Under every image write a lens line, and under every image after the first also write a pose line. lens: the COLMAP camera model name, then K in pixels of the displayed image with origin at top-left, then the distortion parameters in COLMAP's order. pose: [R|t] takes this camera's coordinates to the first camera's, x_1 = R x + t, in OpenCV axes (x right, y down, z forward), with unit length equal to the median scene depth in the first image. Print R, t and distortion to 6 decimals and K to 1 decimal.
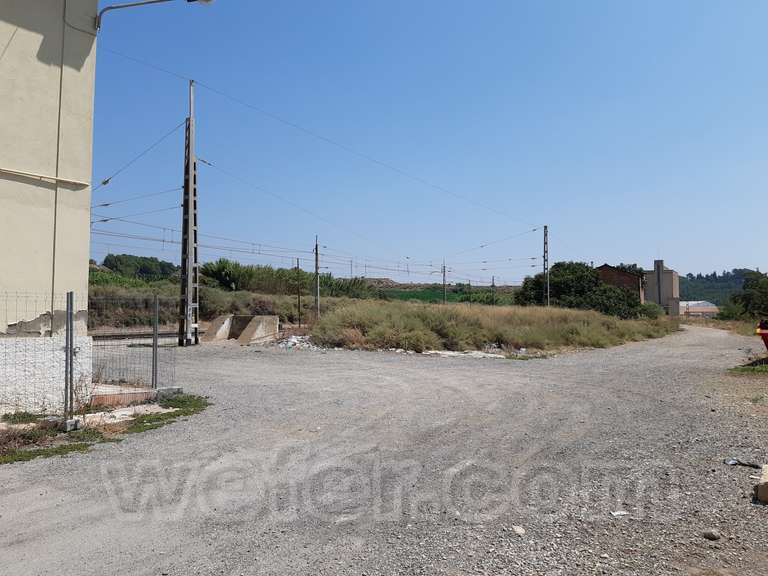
lens RADIAL K [[586.4, 0, 385.0], [0, 586.4, 275.0], [0, 0, 1]] dist [0.054452, -0.121433]
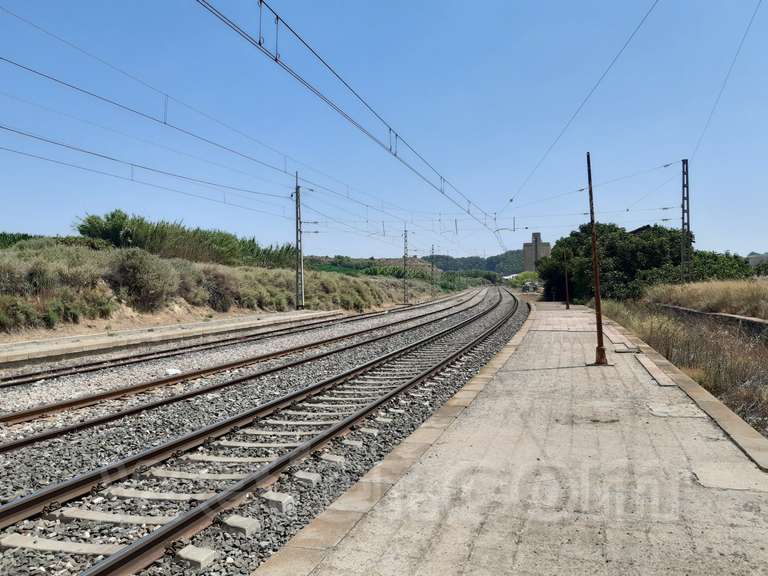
lens RADIAL K [[586.4, 0, 385.0], [0, 586.4, 275.0], [0, 0, 1]] dist [0.054452, -0.121433]
pose [[0.967555, -0.007050, 0.252563, -0.156587], [-0.004197, 0.999024, 0.043967, 0.013556], [-0.252627, -0.043601, 0.966581, 0.291685]]
